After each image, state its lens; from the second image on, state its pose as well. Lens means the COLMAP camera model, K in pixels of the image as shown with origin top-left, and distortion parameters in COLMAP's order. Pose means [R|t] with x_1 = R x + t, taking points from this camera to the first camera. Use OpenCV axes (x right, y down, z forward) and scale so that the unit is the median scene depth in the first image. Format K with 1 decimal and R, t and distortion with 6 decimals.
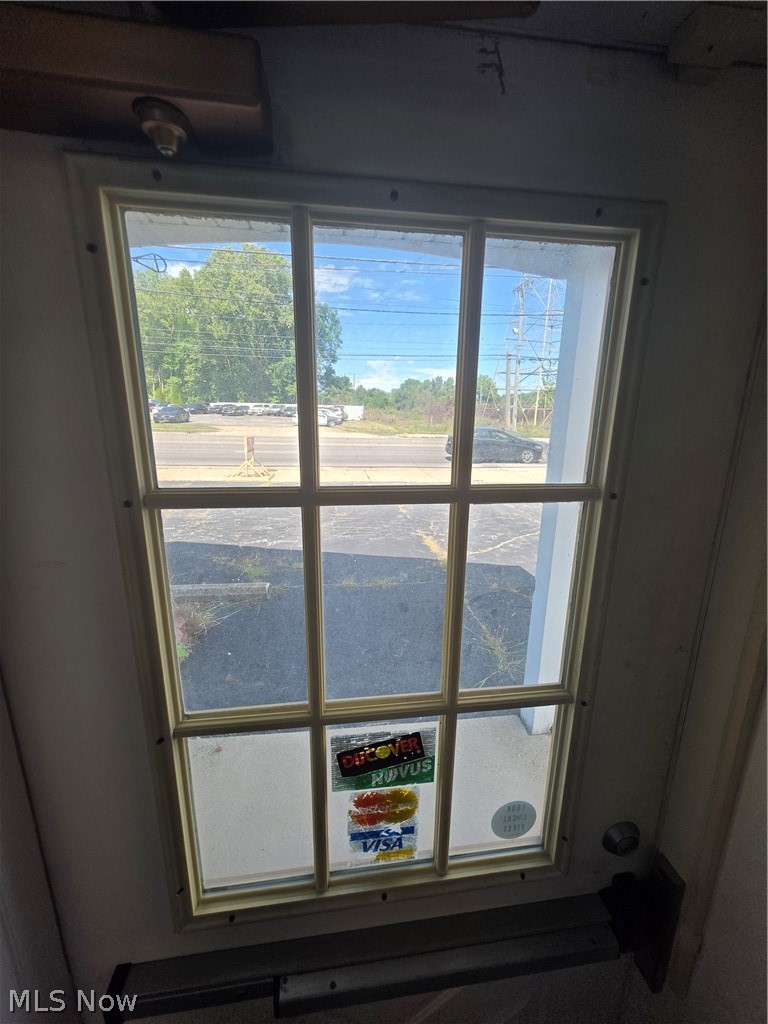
lens RADIAL K [[414.4, 0, 384.0], [0, 414.4, 512.0], [0, 0, 1]] dist [-0.001170, -0.000111]
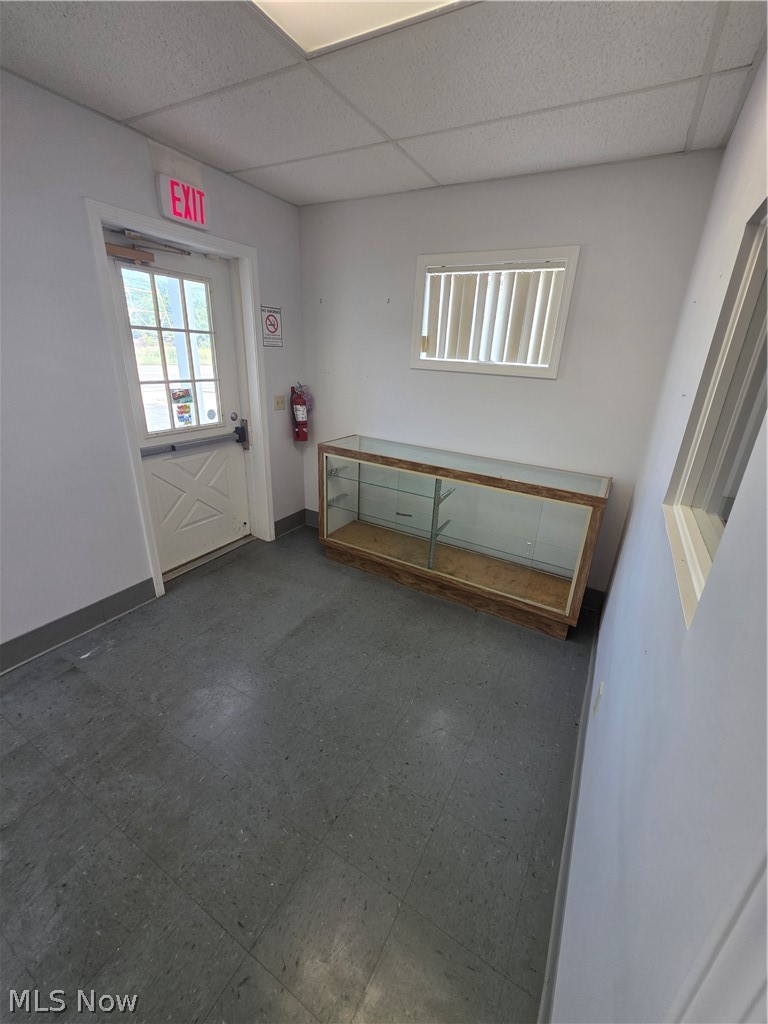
lens RADIAL K [[414.4, 0, 384.0], [0, 414.4, 512.0], [0, 0, 1]] dist [-0.001170, -0.000111]
pose [[0.613111, -0.269475, 0.742616, -2.243366], [0.150988, 0.962666, 0.224668, 1.092330], [-0.775434, -0.025621, 0.630909, -3.428183]]
